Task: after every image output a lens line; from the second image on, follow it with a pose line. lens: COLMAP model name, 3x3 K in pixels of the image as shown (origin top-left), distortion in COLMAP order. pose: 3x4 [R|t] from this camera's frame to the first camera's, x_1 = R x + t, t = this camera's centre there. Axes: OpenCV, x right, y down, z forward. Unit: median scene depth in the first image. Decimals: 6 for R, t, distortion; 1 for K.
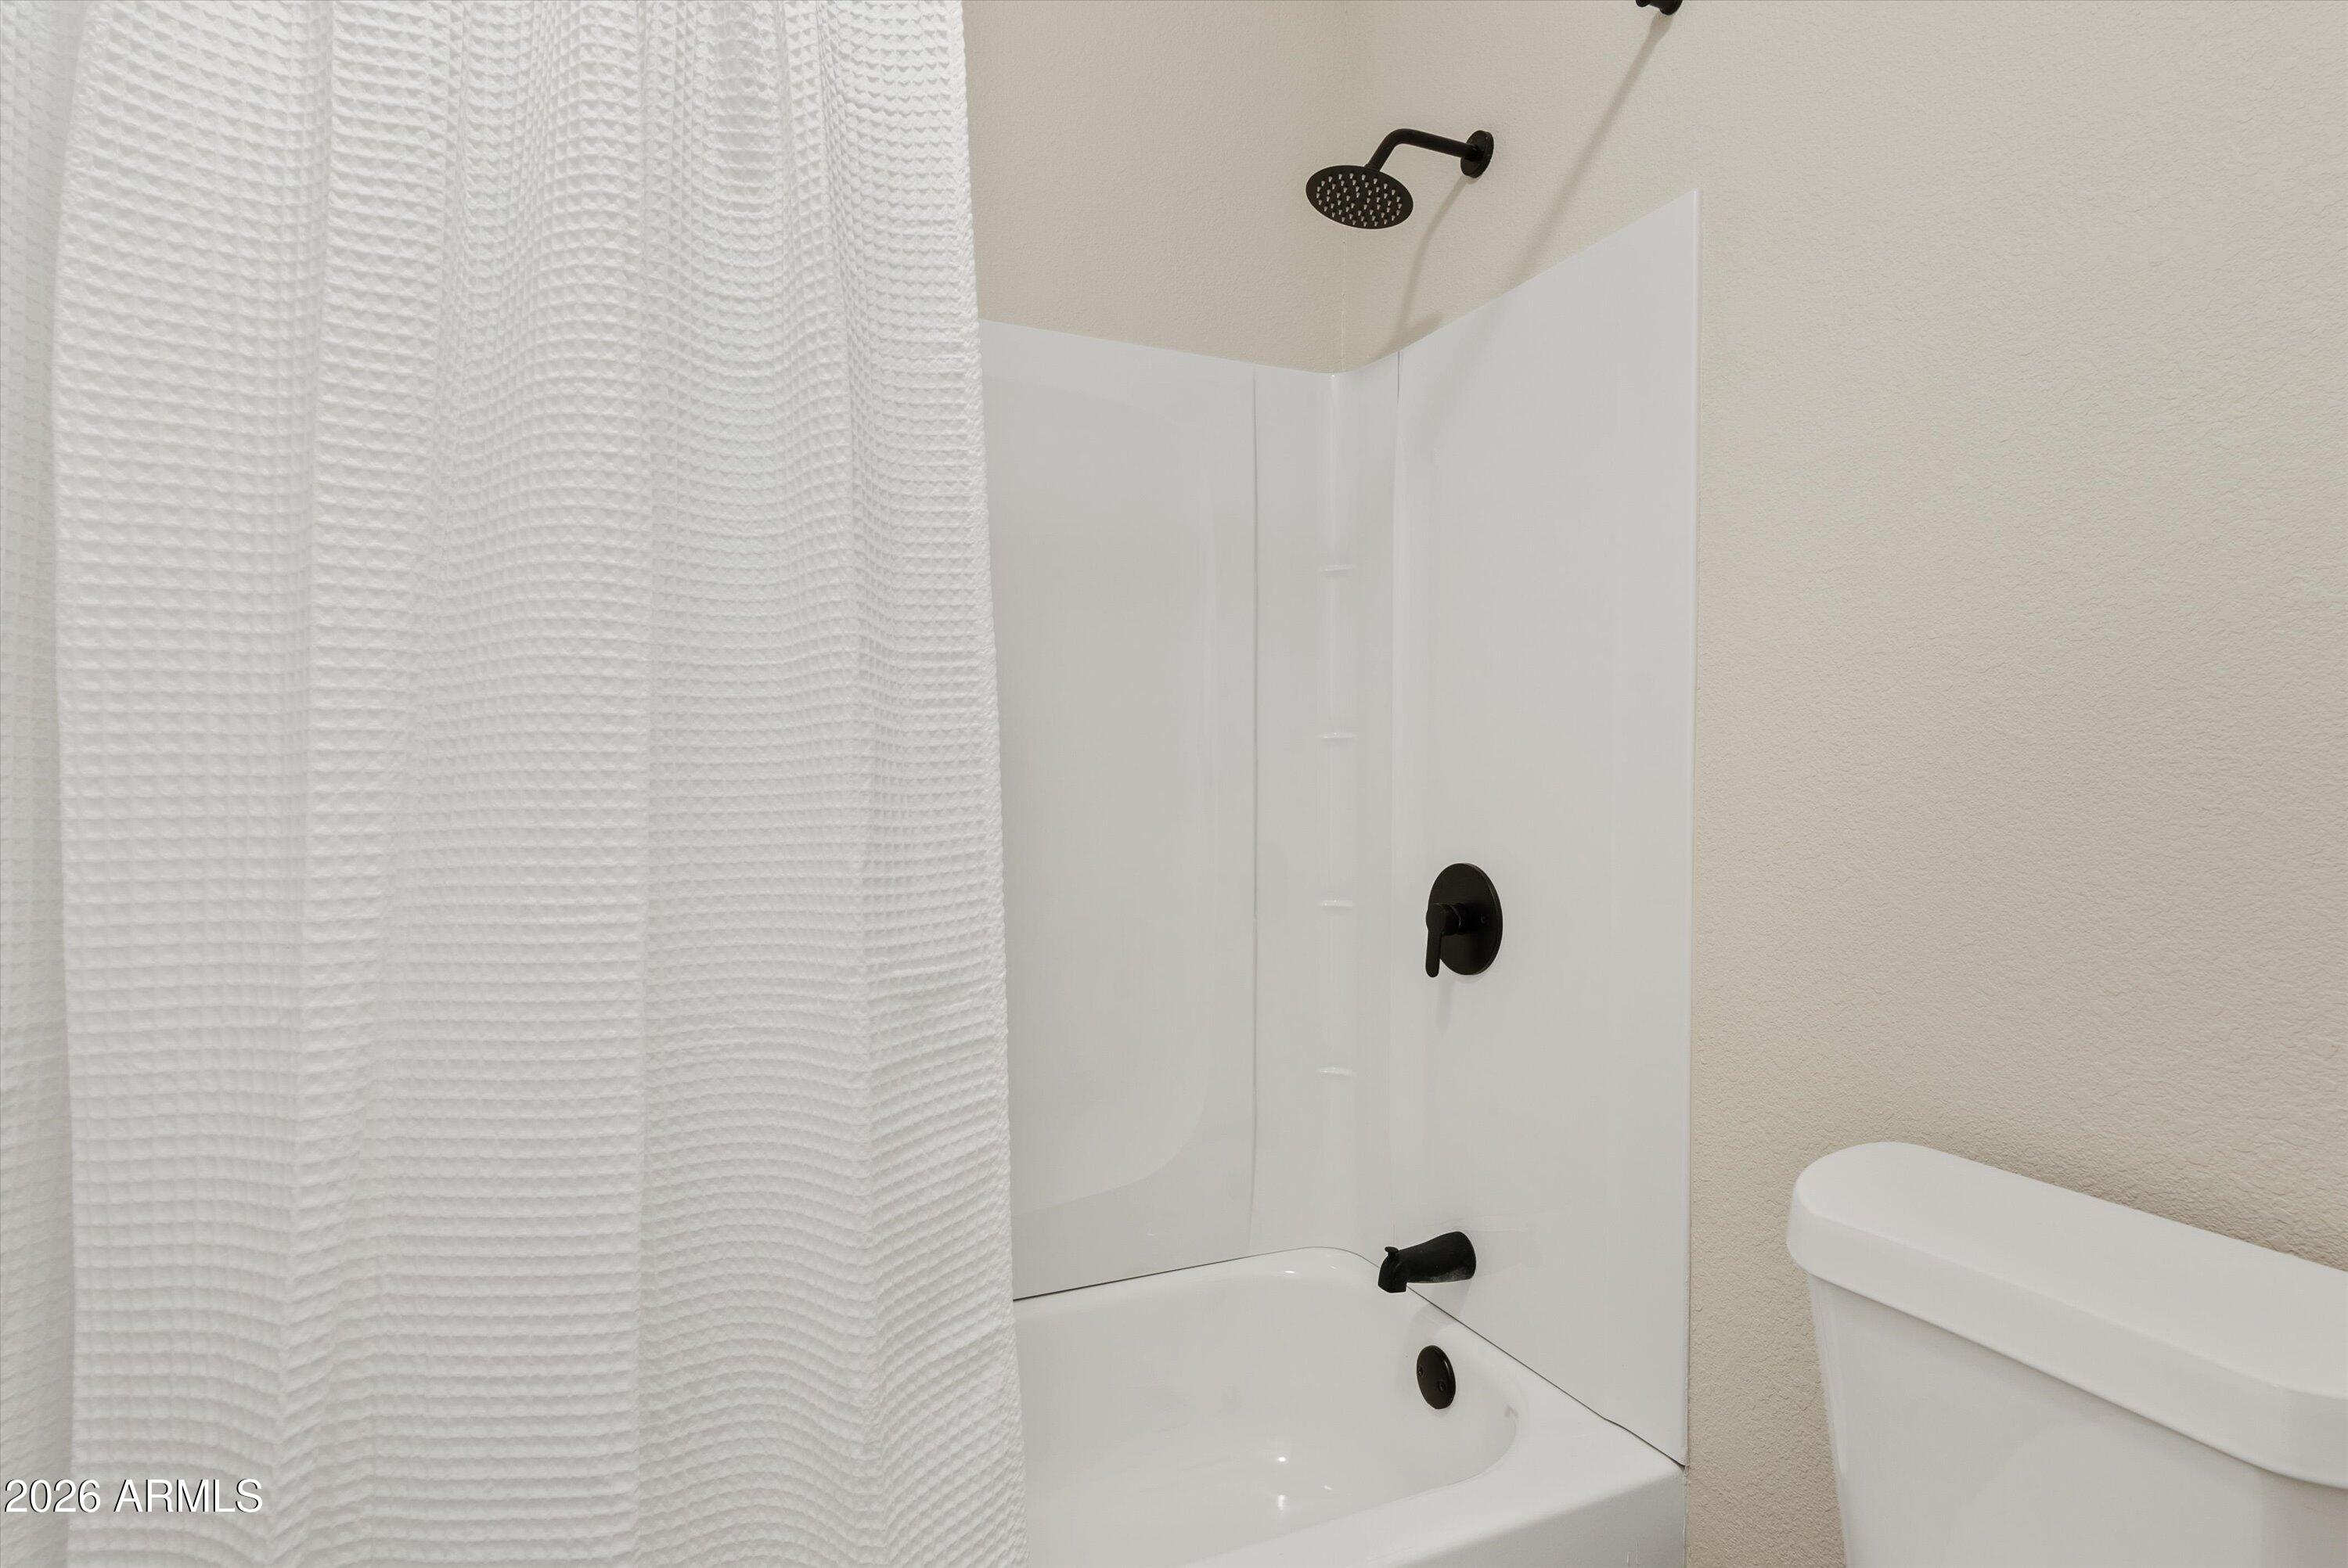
lens RADIAL K [[1124.3, 0, 1171.1], [0, 1124.3, 777.2], [0, 0, 1]] dist [-0.004861, 0.001334]
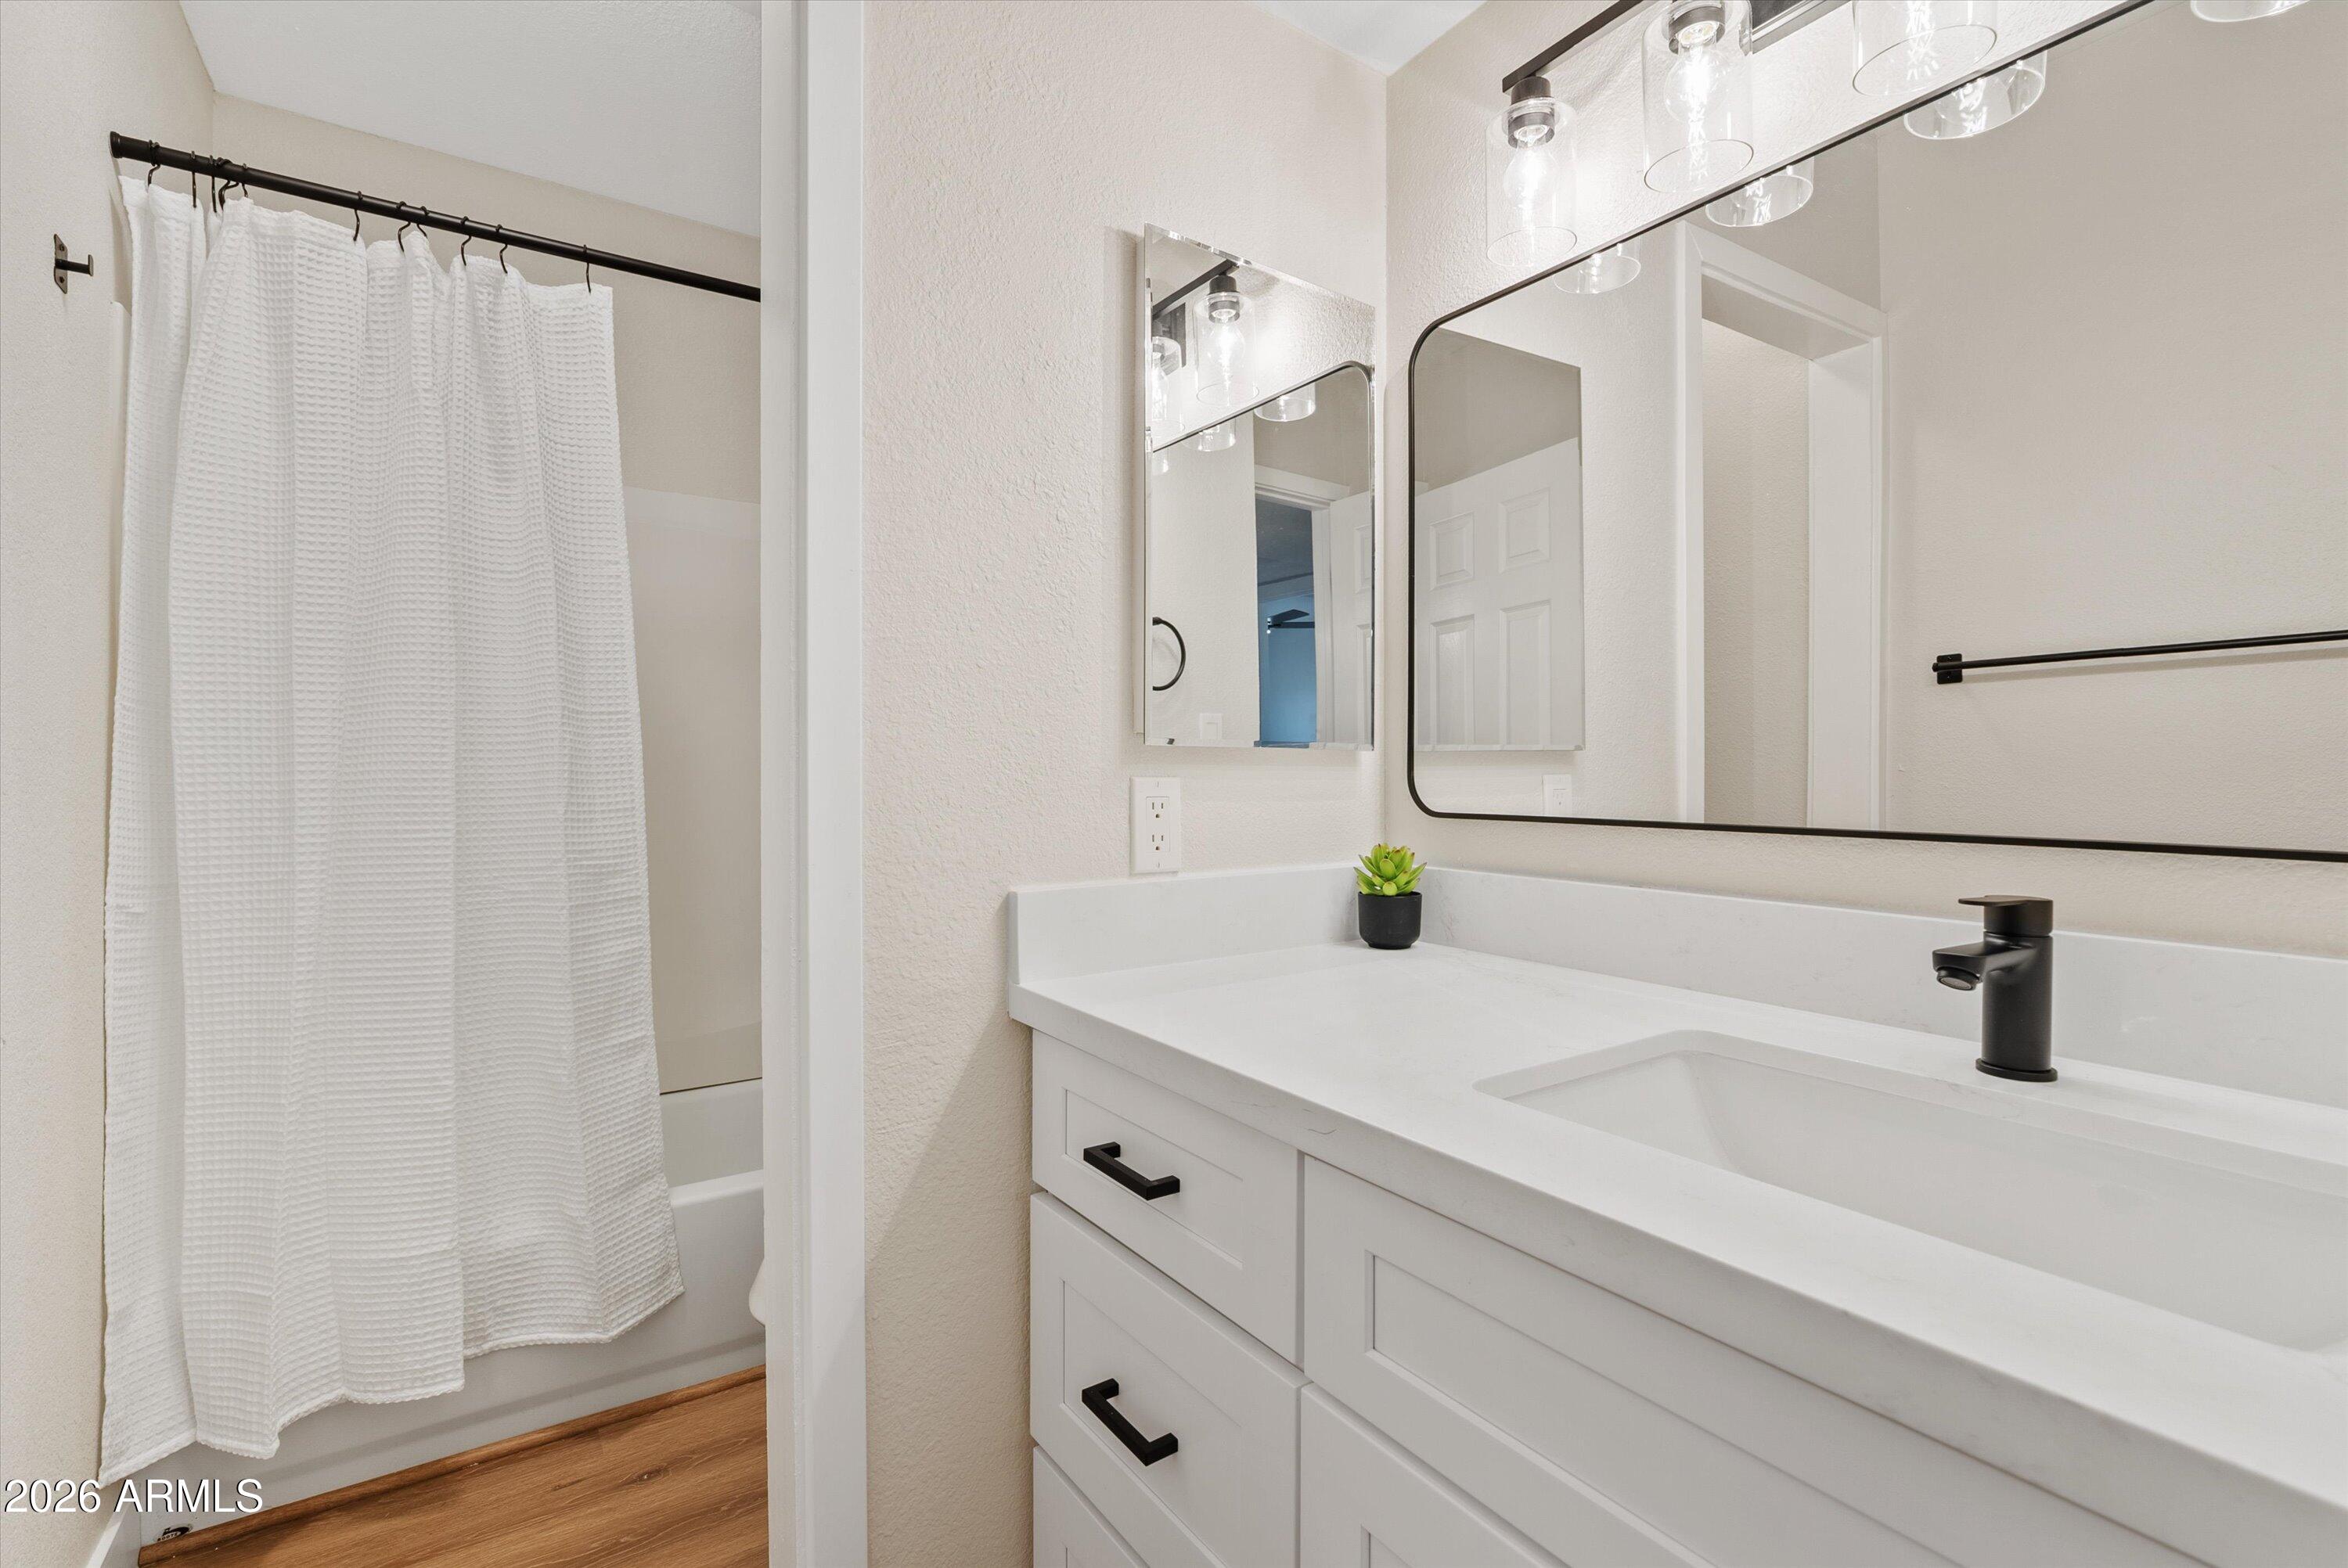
lens RADIAL K [[1124.3, 0, 1240.0], [0, 1124.3, 786.8], [0, 0, 1]] dist [-0.004861, 0.001334]
pose [[0.986294, -0.006824, 0.164855, 0.709074], [0.003839, 0.999823, 0.018419, -0.005887], [-0.164952, -0.017534, 0.986146, -1.464239]]
